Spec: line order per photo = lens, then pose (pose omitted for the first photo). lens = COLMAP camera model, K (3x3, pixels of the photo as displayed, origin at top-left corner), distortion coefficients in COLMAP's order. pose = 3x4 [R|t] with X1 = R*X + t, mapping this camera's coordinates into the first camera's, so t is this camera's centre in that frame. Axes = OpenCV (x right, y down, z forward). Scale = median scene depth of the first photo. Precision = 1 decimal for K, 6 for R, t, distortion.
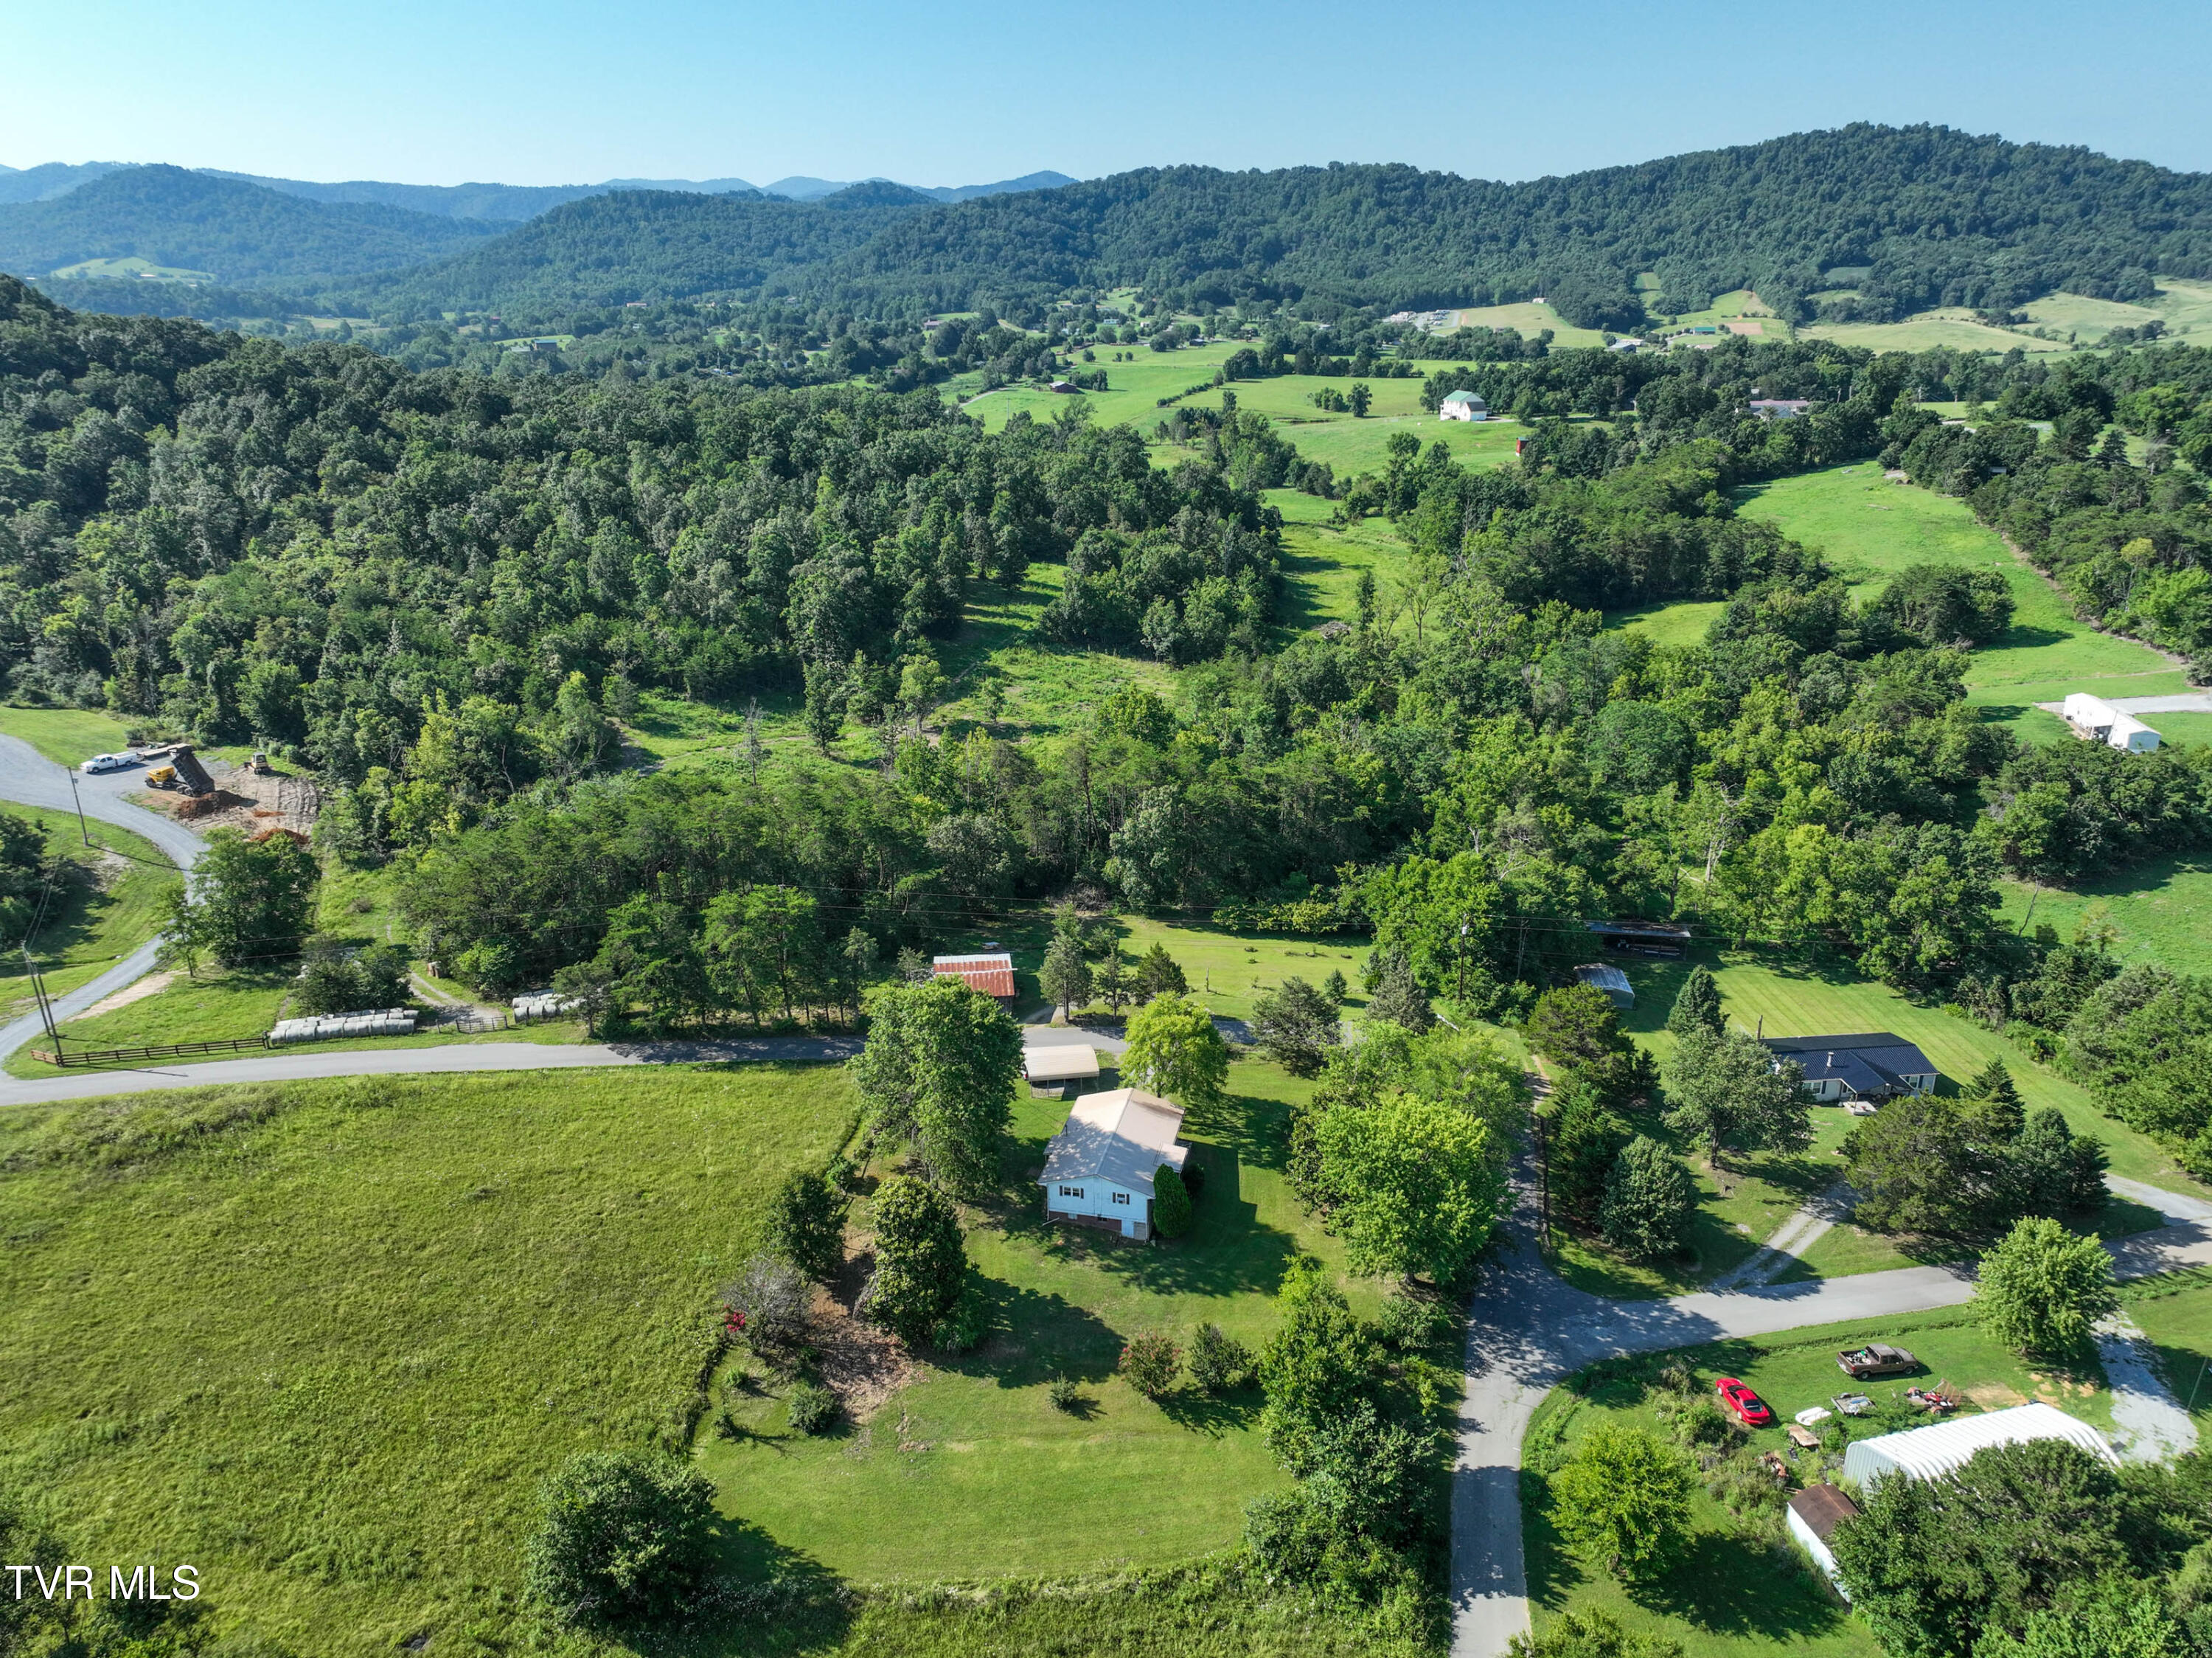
lens RADIAL K [[1554.7, 0, 1113.6], [0, 1554.7, 813.4], [0, 0, 1]] dist [-0.005193, 0.024311]
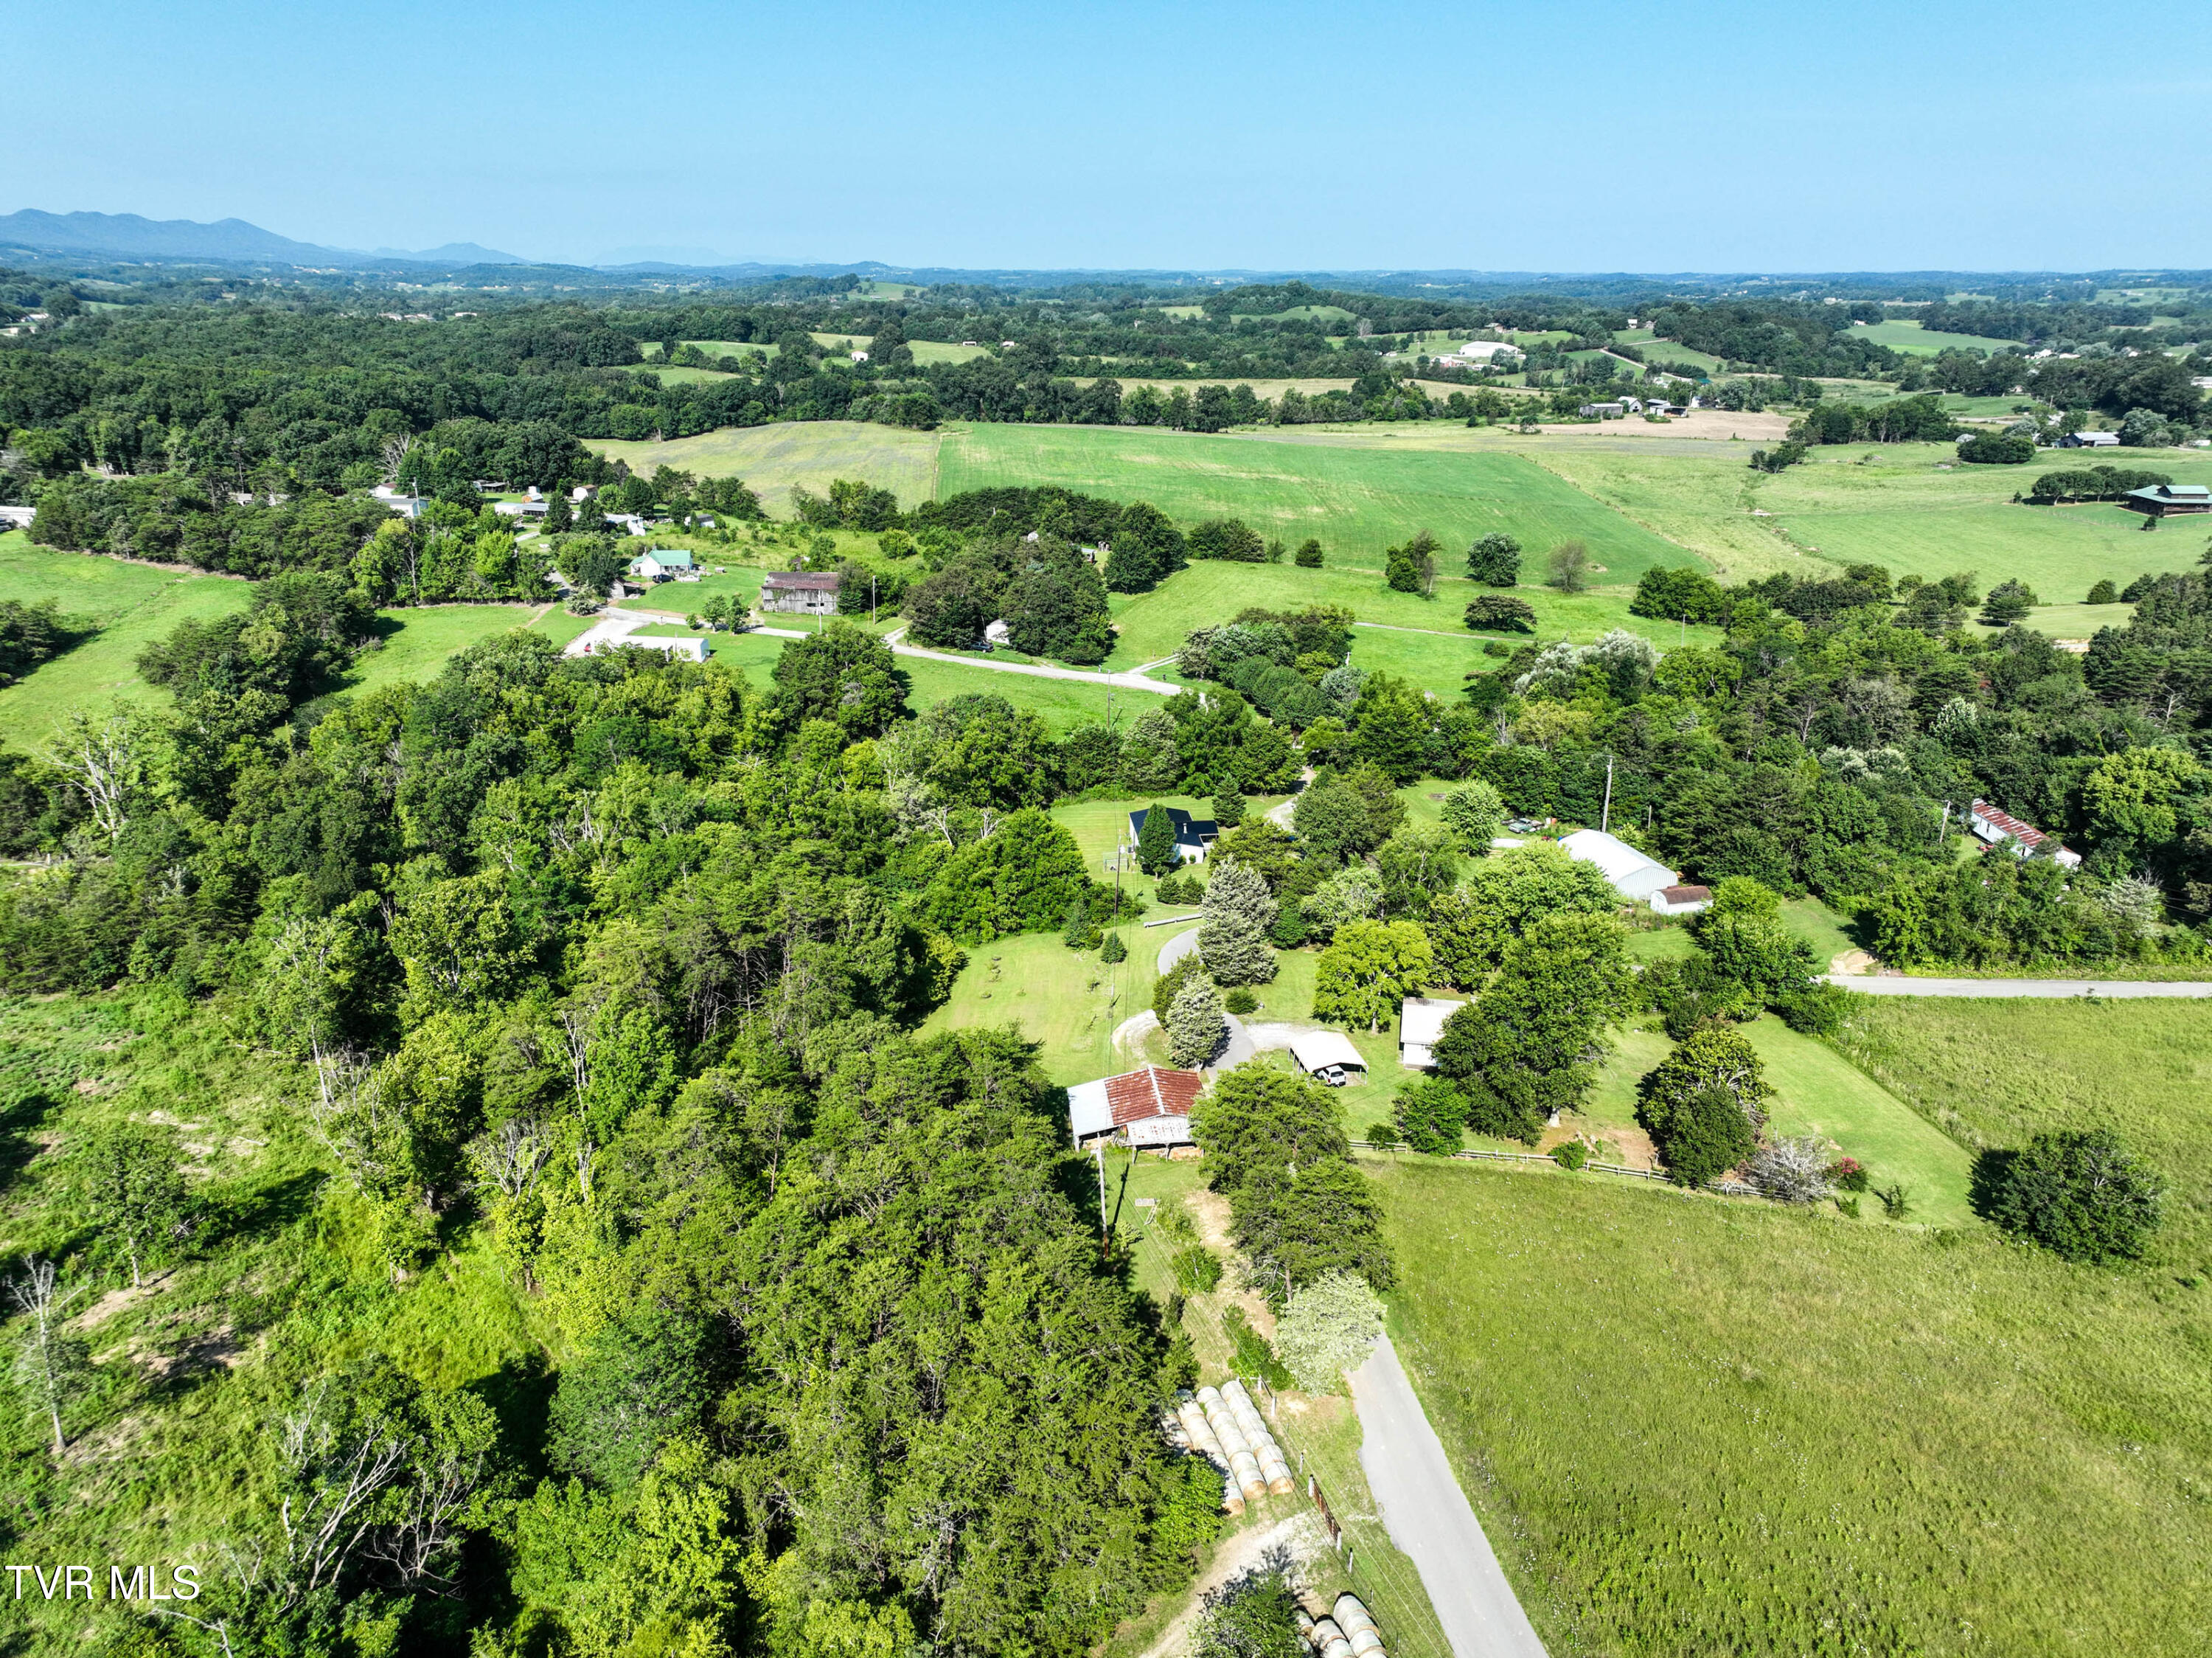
lens RADIAL K [[1554.7, 0, 1113.6], [0, 1554.7, 813.4], [0, 0, 1]] dist [-0.005193, 0.024311]
pose [[-0.006503, -0.324543, 0.945849, -0.462785], [0.329005, 0.892514, 0.308504, -0.166920], [-0.944306, 0.313195, 0.100972, 0.487639]]
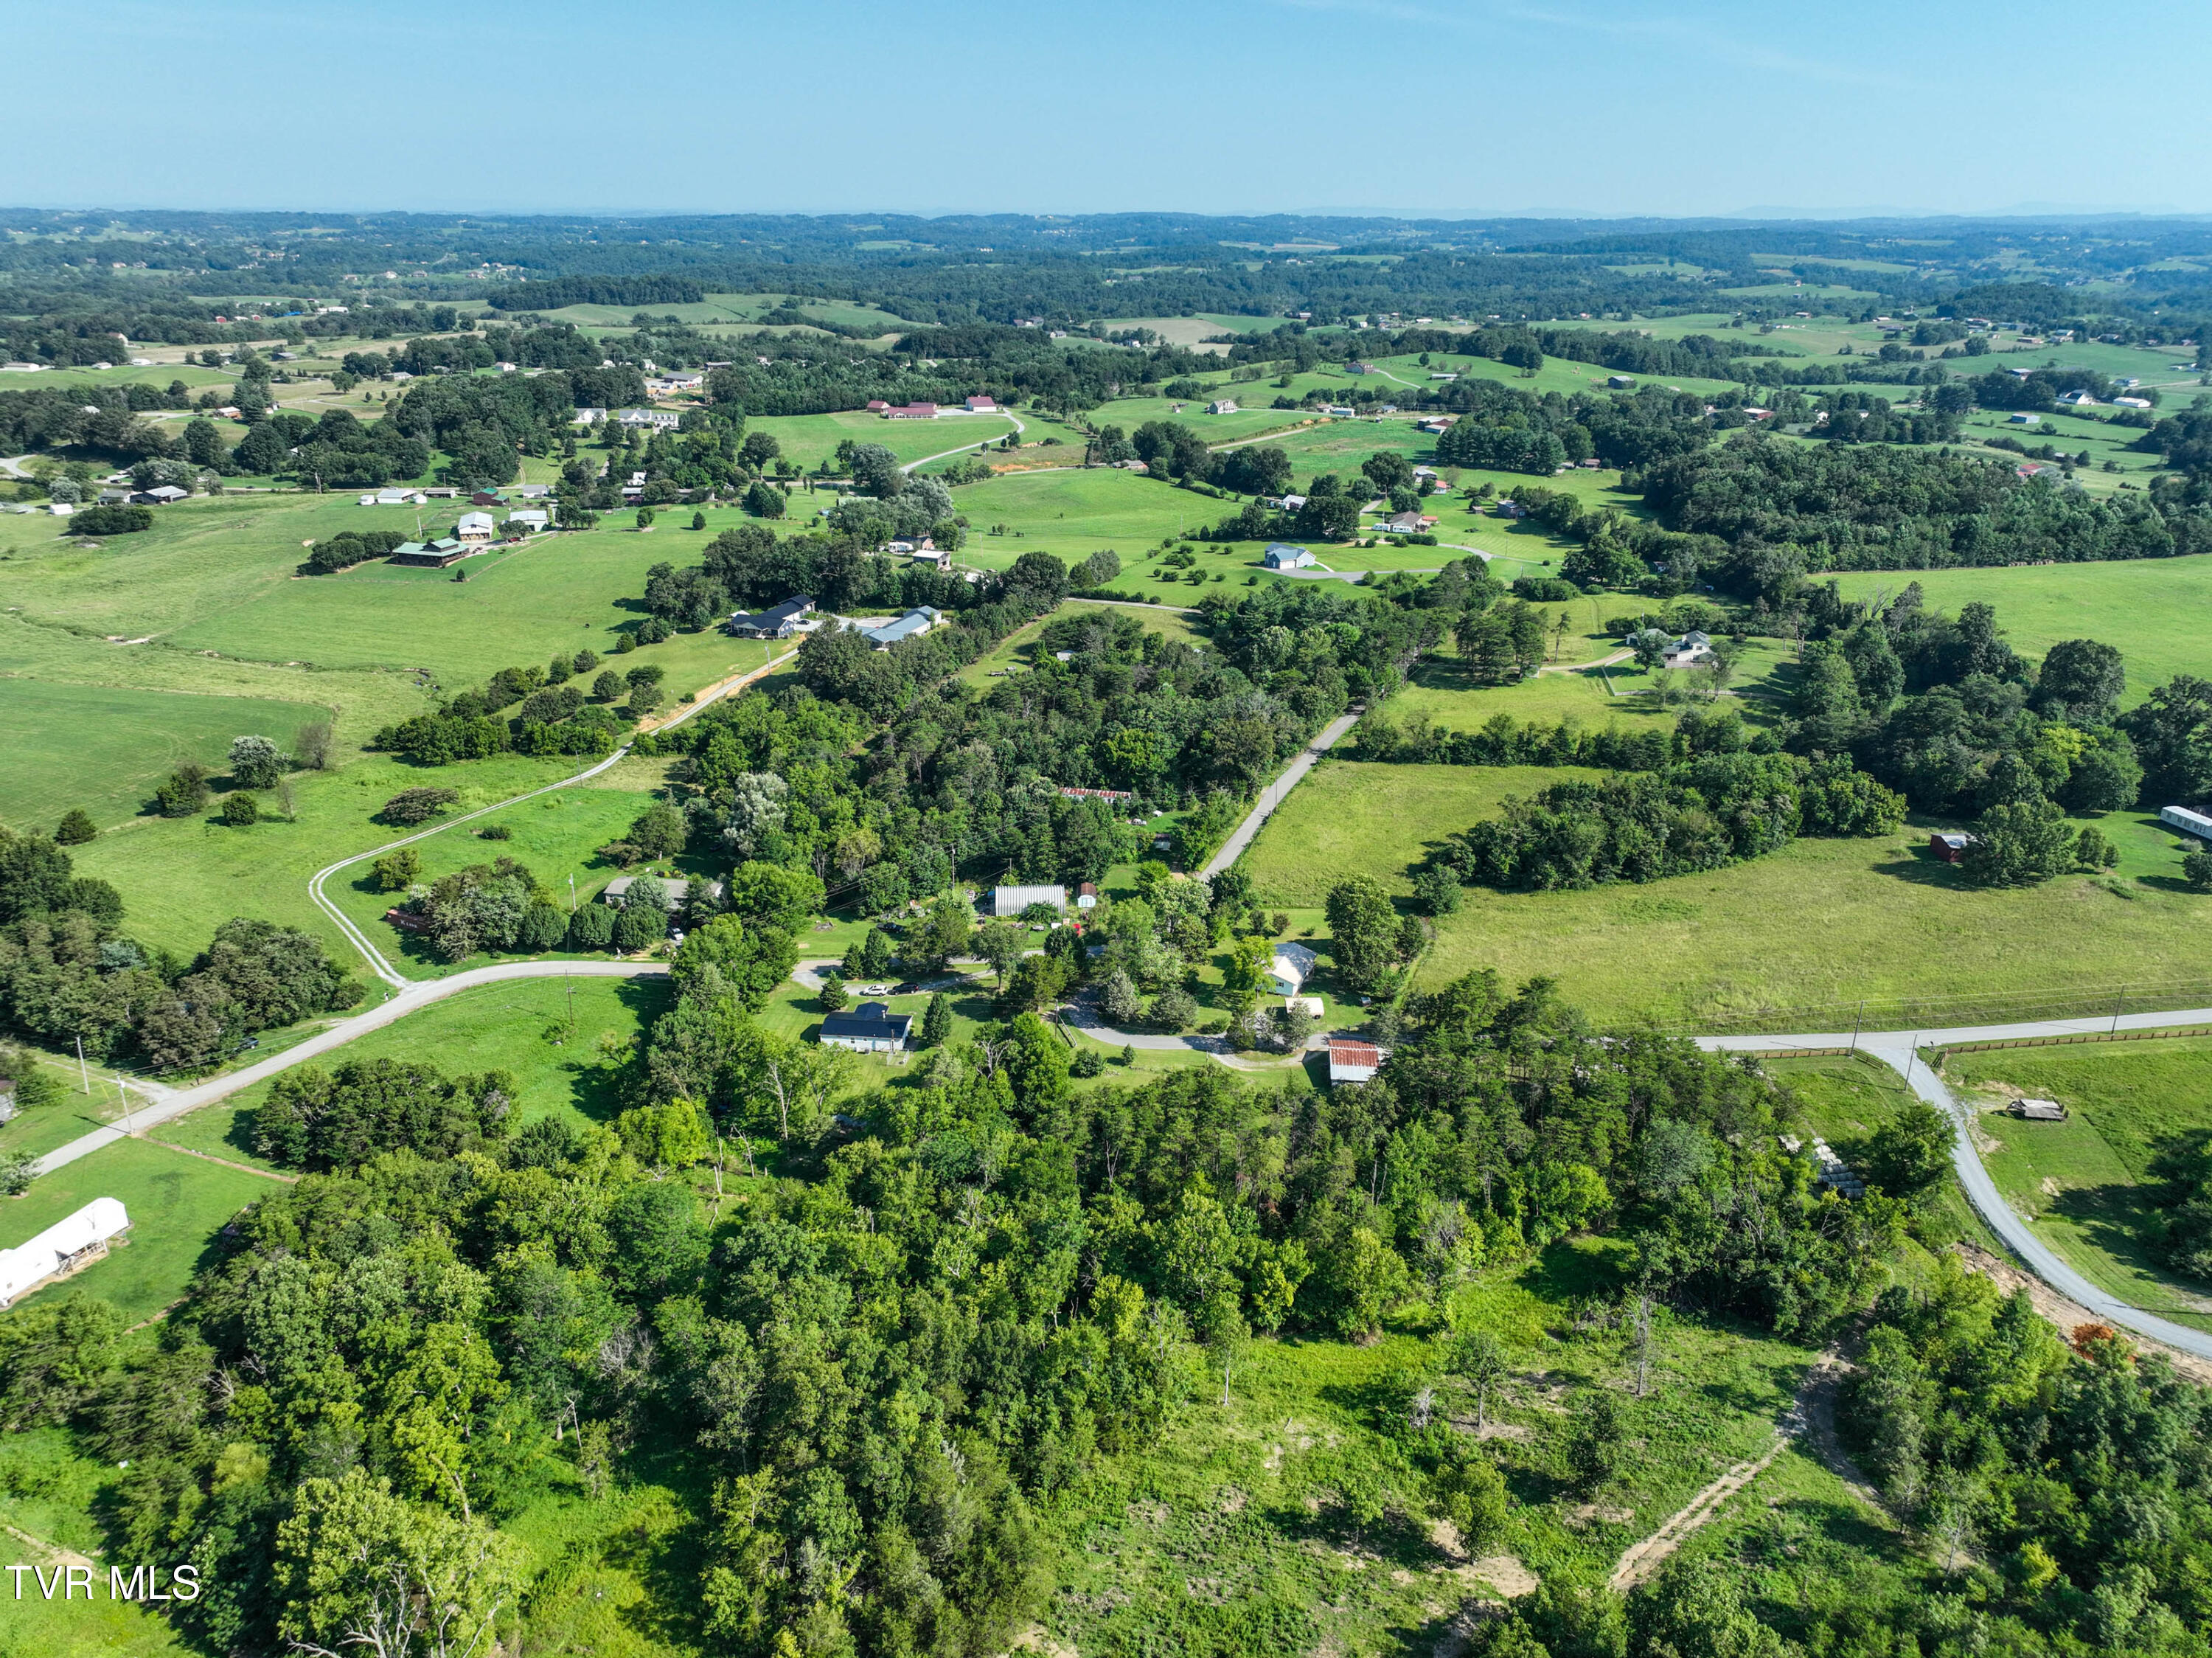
lens RADIAL K [[1553.0, 0, 1113.7], [0, 1553.0, 819.3], [0, 0, 1]] dist [0.006393, 0.006255]
pose [[-0.982385, -0.070697, 0.172981, -0.059571], [0.058870, 0.761455, 0.645538, -0.634112], [-0.177355, 0.644350, -0.743880, 1.155899]]
